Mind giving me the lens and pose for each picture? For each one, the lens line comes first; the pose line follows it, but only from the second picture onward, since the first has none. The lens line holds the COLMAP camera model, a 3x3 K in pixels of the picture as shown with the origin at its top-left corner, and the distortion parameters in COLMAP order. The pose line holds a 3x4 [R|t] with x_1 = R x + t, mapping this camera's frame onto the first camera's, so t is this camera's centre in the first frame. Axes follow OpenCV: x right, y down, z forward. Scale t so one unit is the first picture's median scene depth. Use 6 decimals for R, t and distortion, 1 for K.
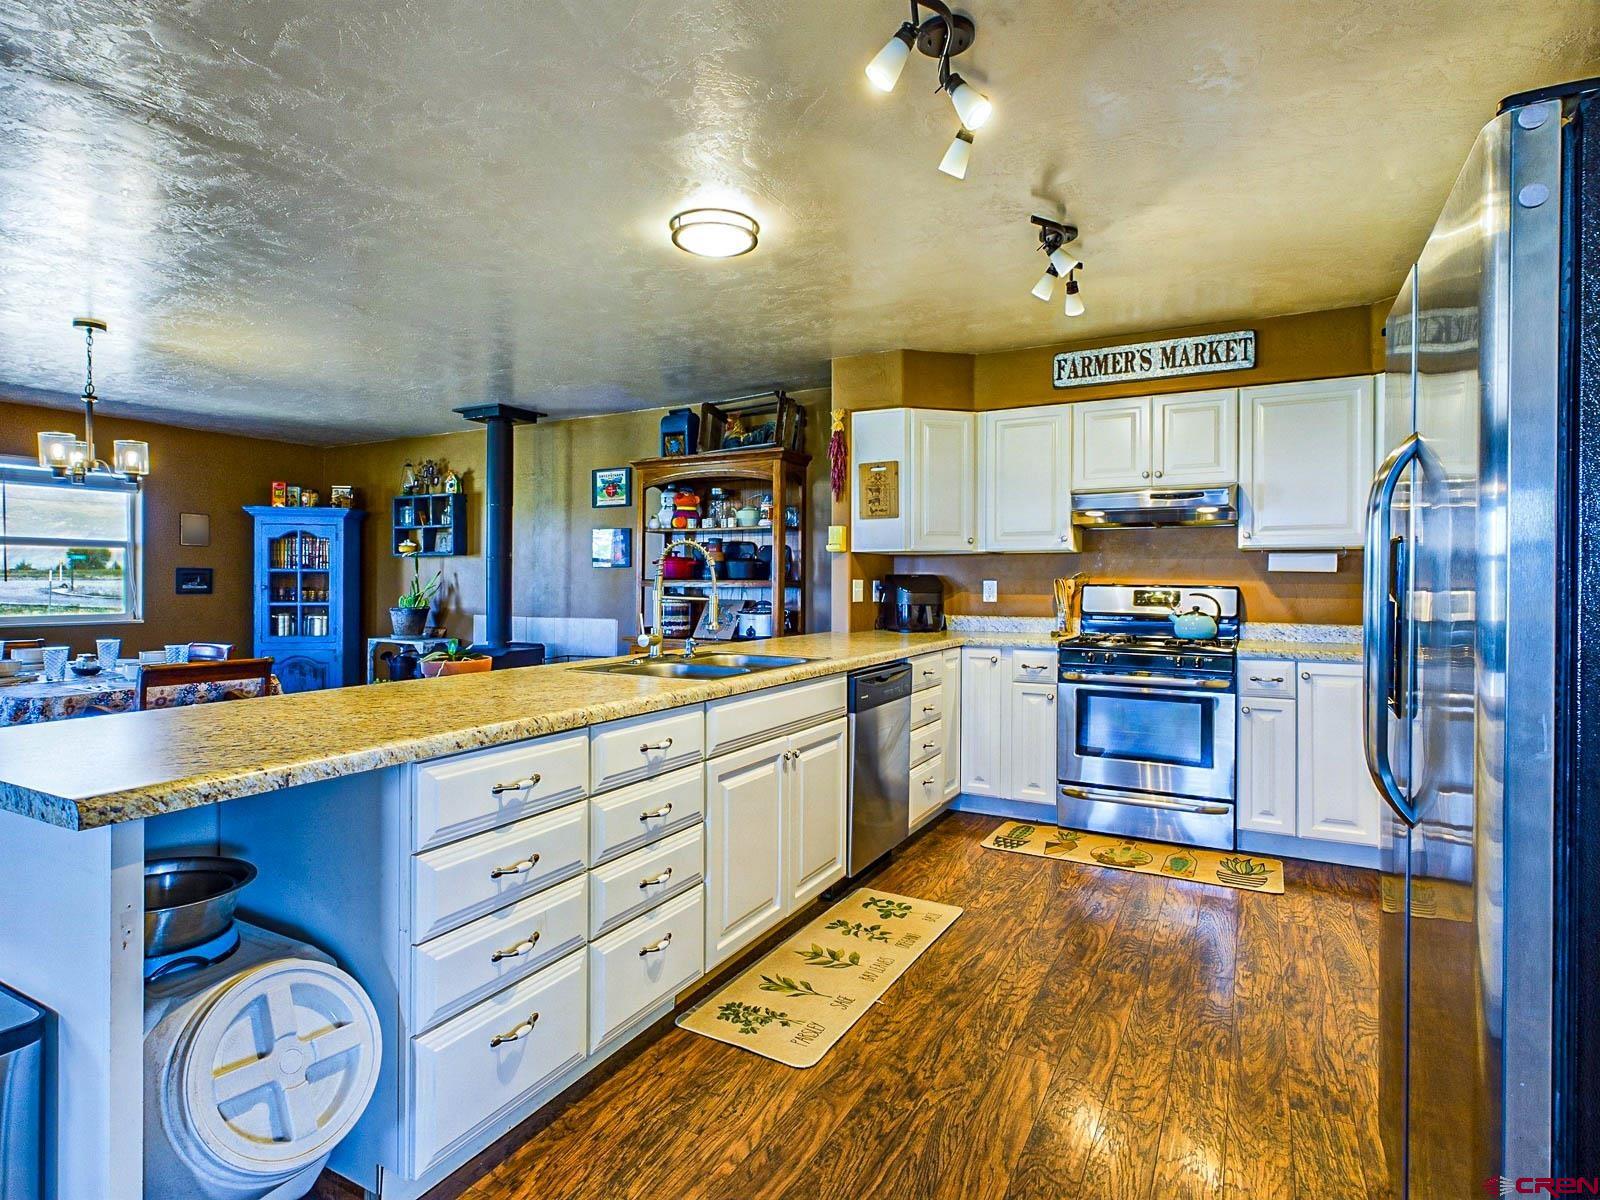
lens RADIAL K [[839.6, 0, 802.0], [0, 839.6, 585.3], [0, 0, 1]] dist [-0.000349, 0.000472]
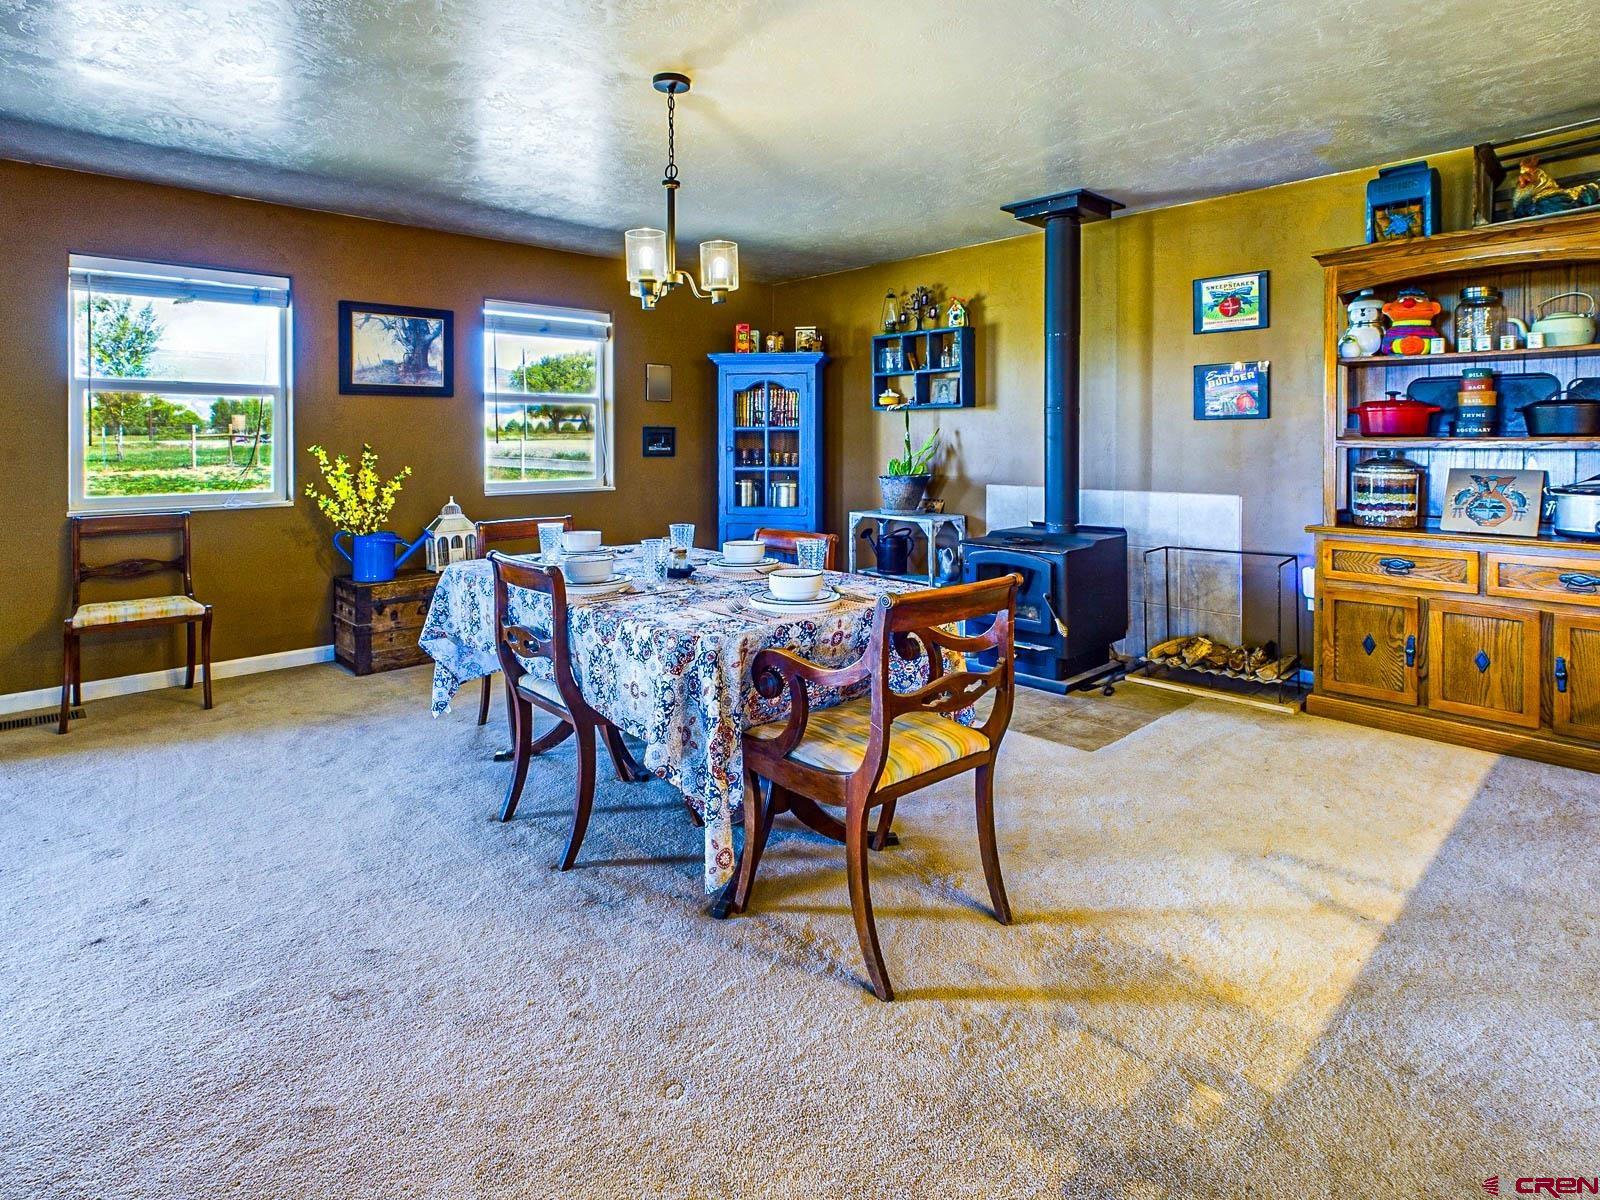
lens RADIAL K [[857.2, 0, 800.8], [0, 857.2, 444.9], [0, 0, 1]] dist [-0.000876, -0.000079]
pose [[0.949822, -0.002979, -0.312777, -0.376454], [0.003330, 0.999994, 0.000587, -0.002488], [0.312774, -0.001599, 0.949826, 0.250913]]
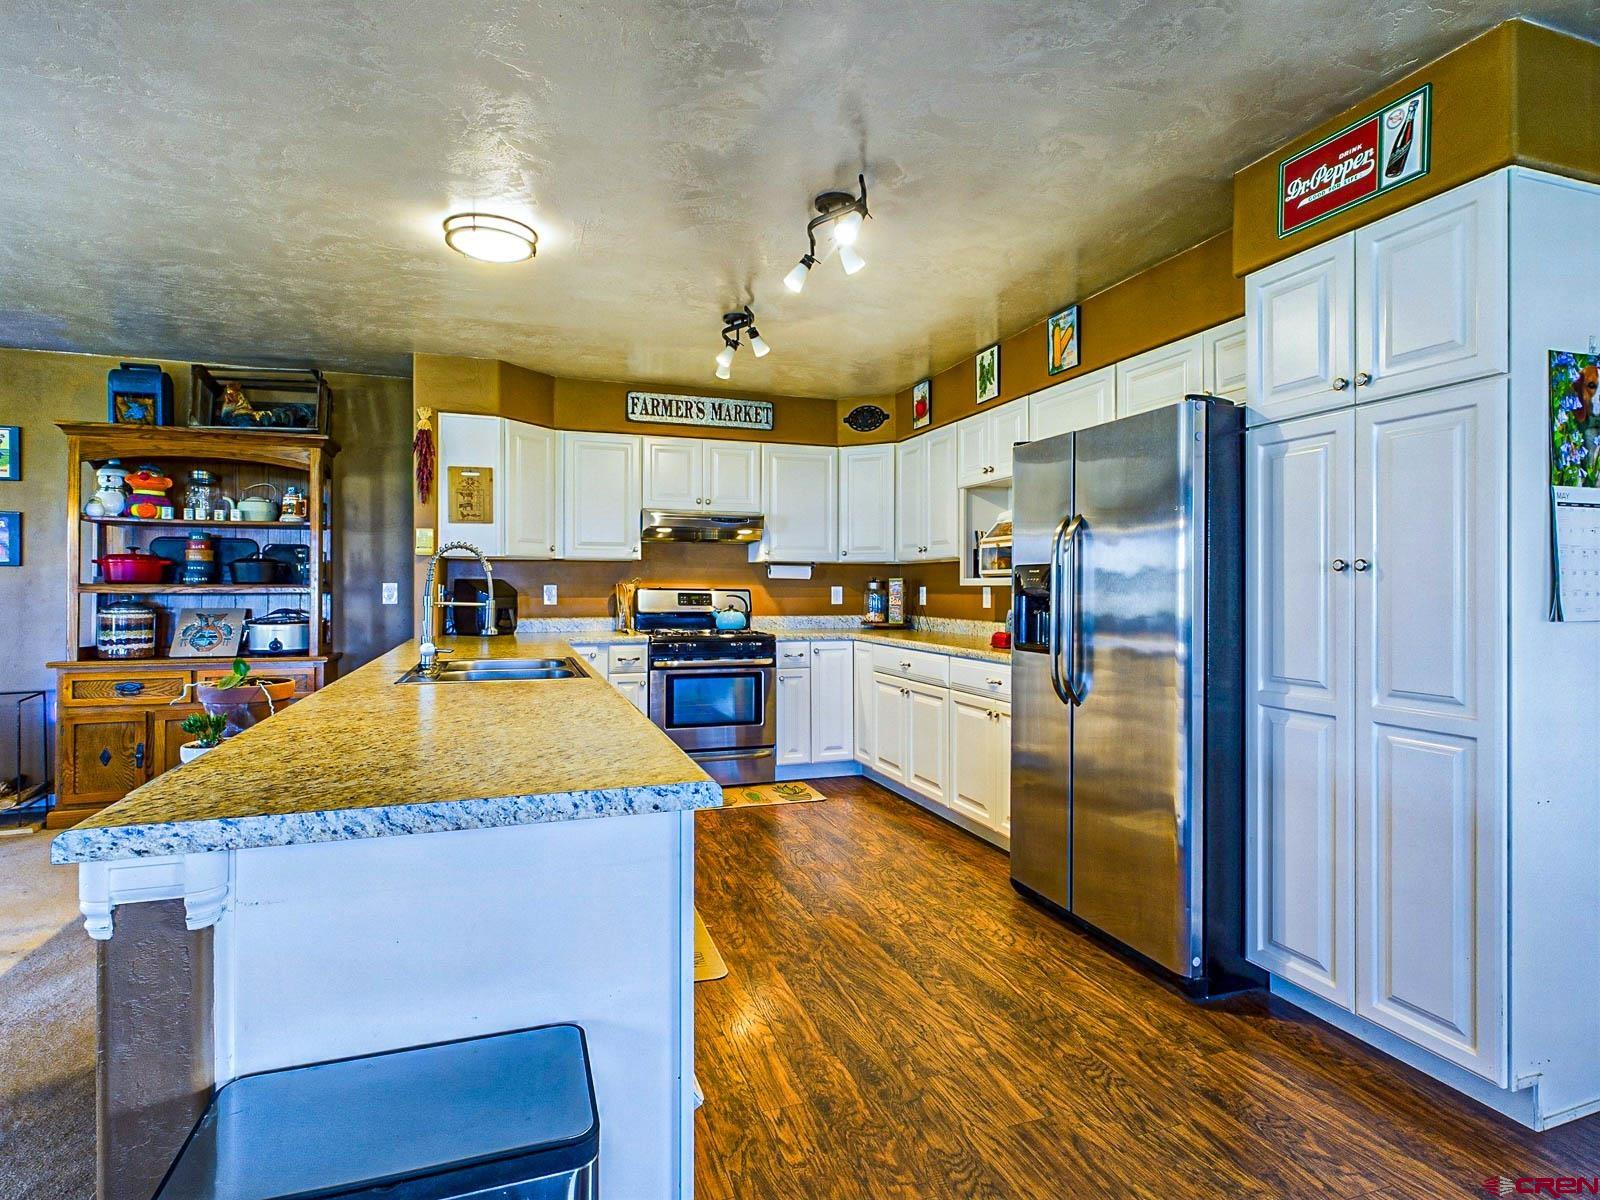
lens RADIAL K [[839.6, 0, 802.0], [0, 839.6, 585.3], [0, 0, 1]] dist [-0.000349, 0.000472]
pose [[0.674916, -0.000641, 0.737894, -0.308286], [0.004161, 0.999987, -0.002936, -0.000528], [-0.737883, 0.005052, 0.674910, 0.026149]]
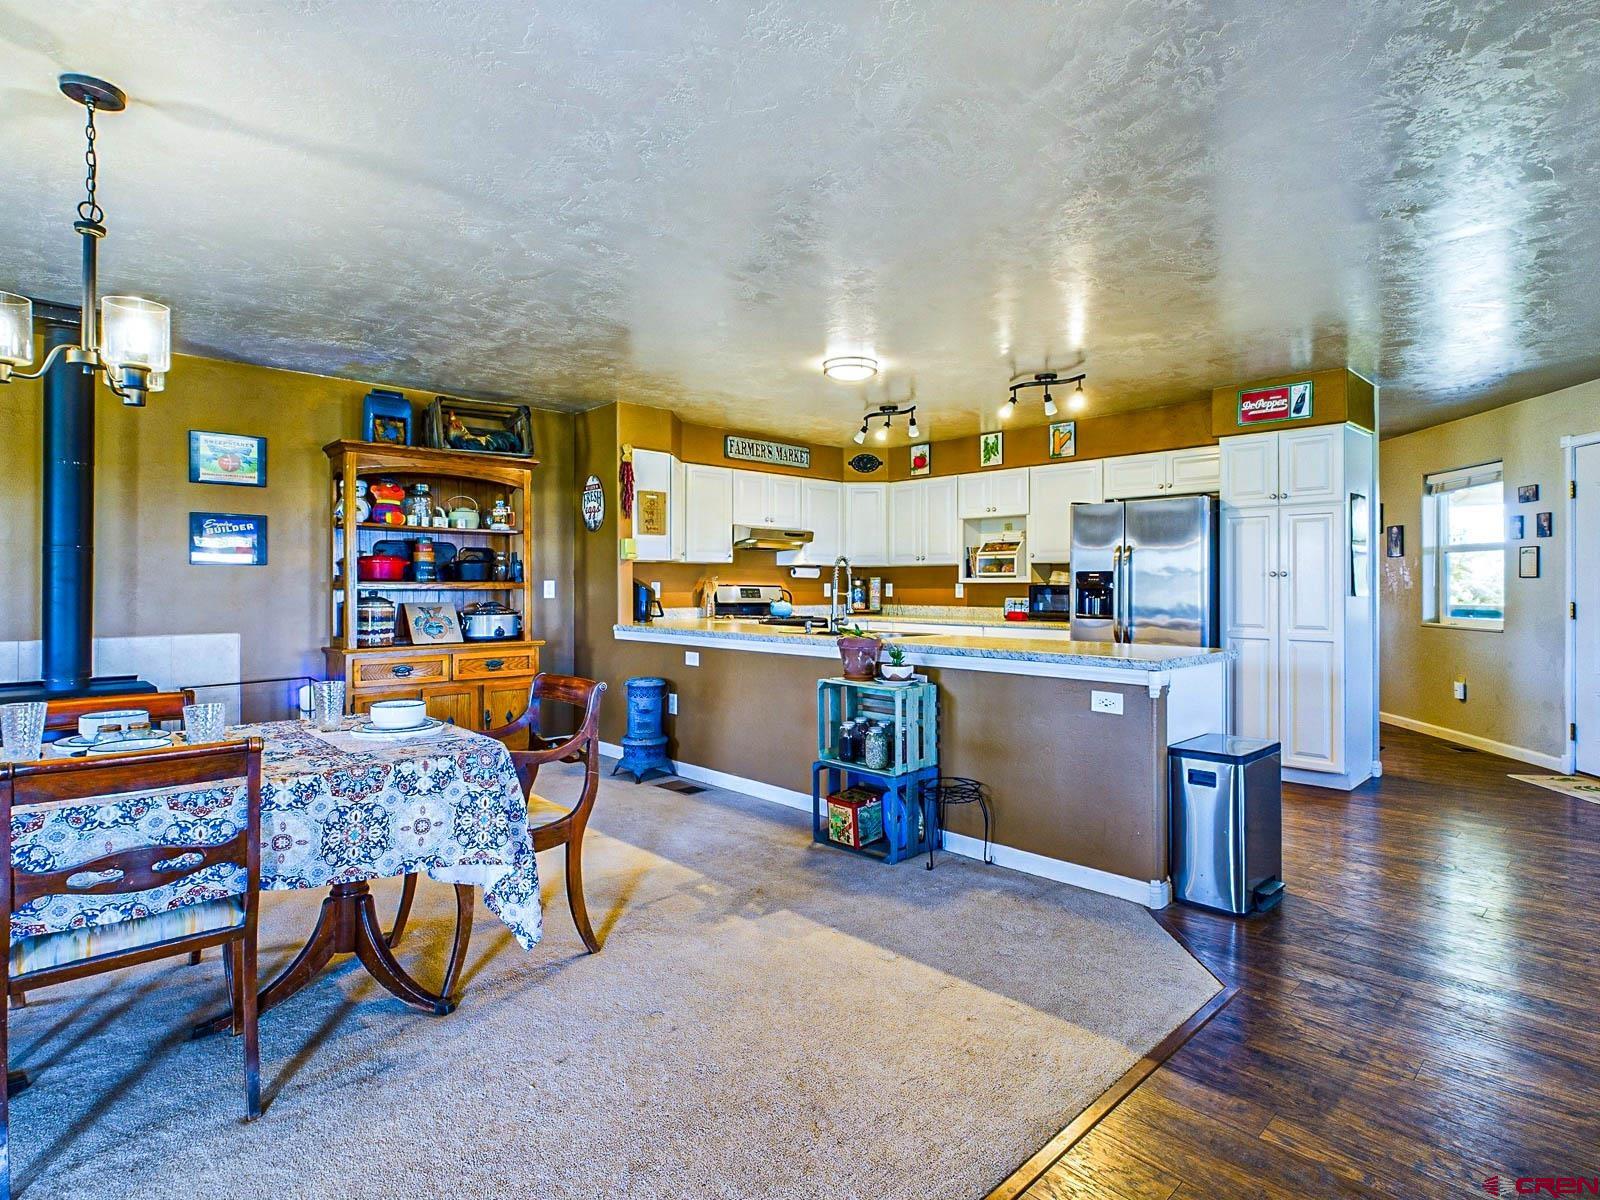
lens RADIAL K [[839.6, 0, 802.0], [0, 839.6, 585.3], [0, 0, 1]] dist [-0.000349, 0.000472]
pose [[0.306513, -0.004301, 0.951857, -0.869210], [0.004793, 0.999984, 0.002975, -0.003059], [-0.951854, 0.003651, 0.306529, 0.308264]]
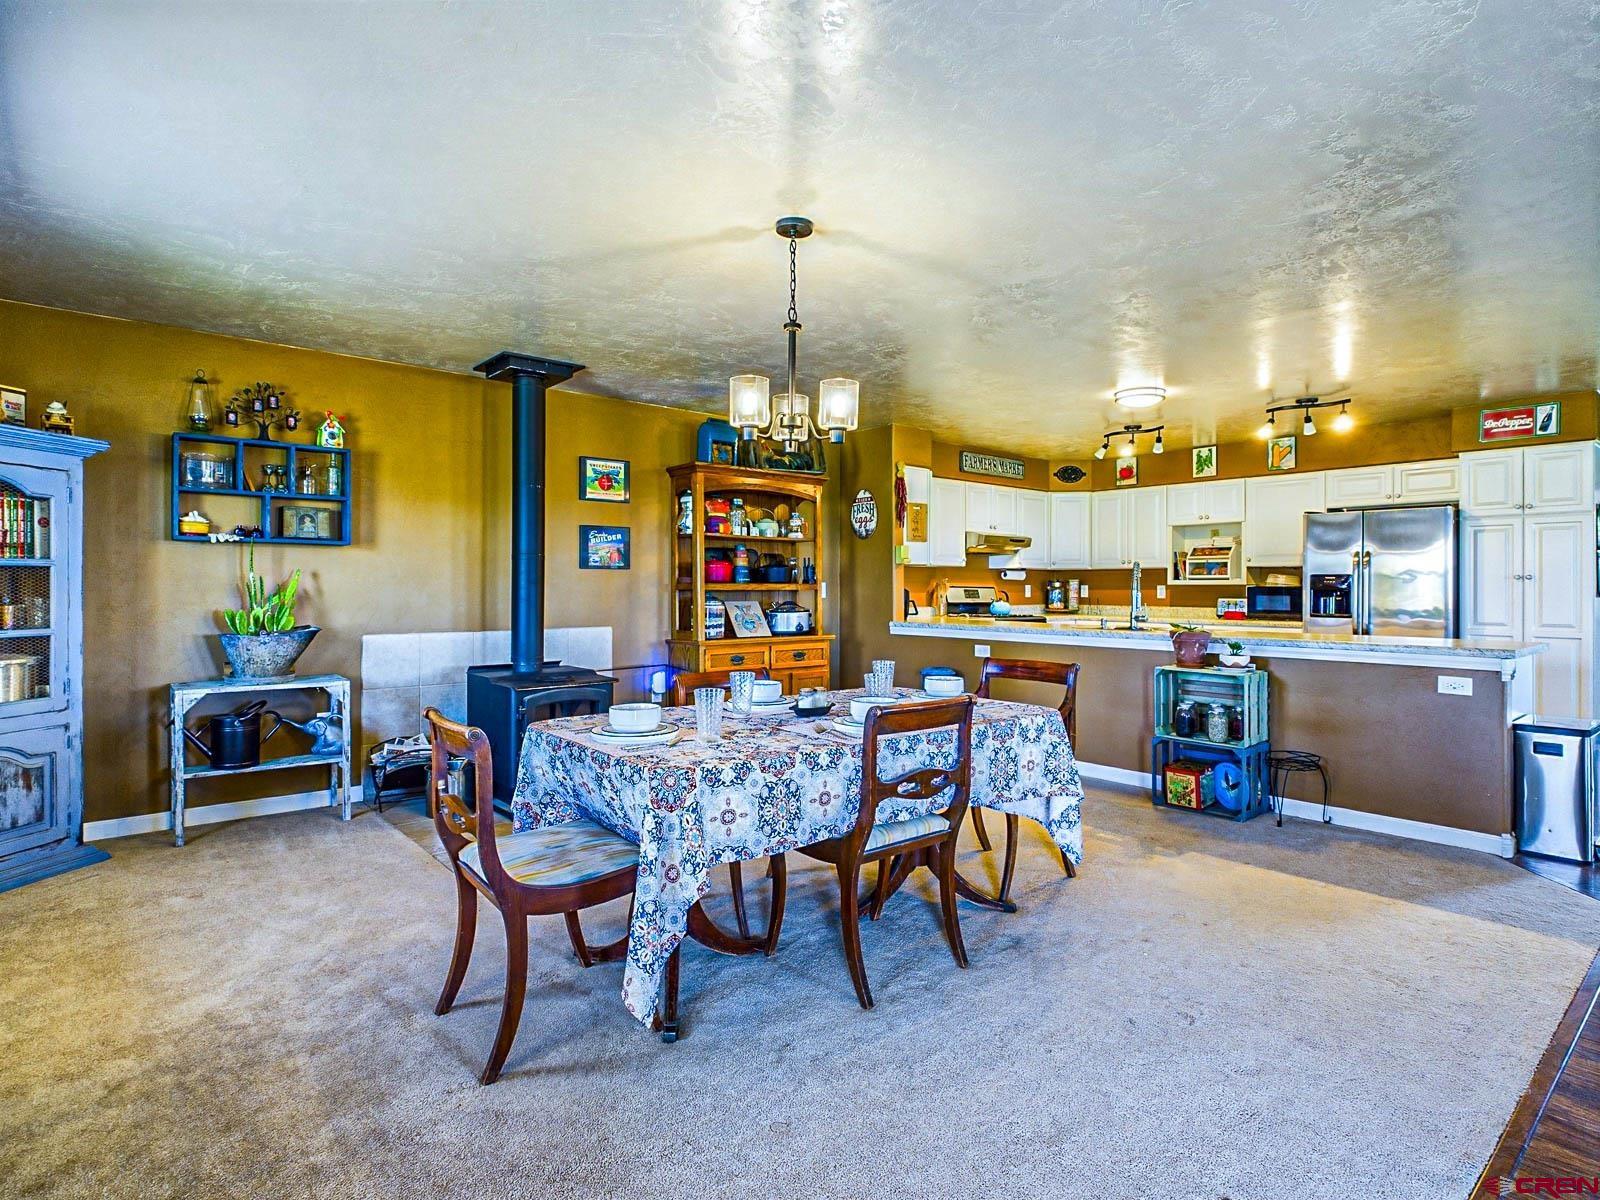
lens RADIAL K [[835.6, 0, 803.4], [0, 835.6, 589.1], [0, 0, 1]] dist [0.000022, 0.000001]
pose [[0.362997, -0.006545, 0.931767, -1.081934], [0.003896, 0.999977, 0.005507, -0.004518], [-0.931782, 0.001631, 0.363015, 0.530522]]
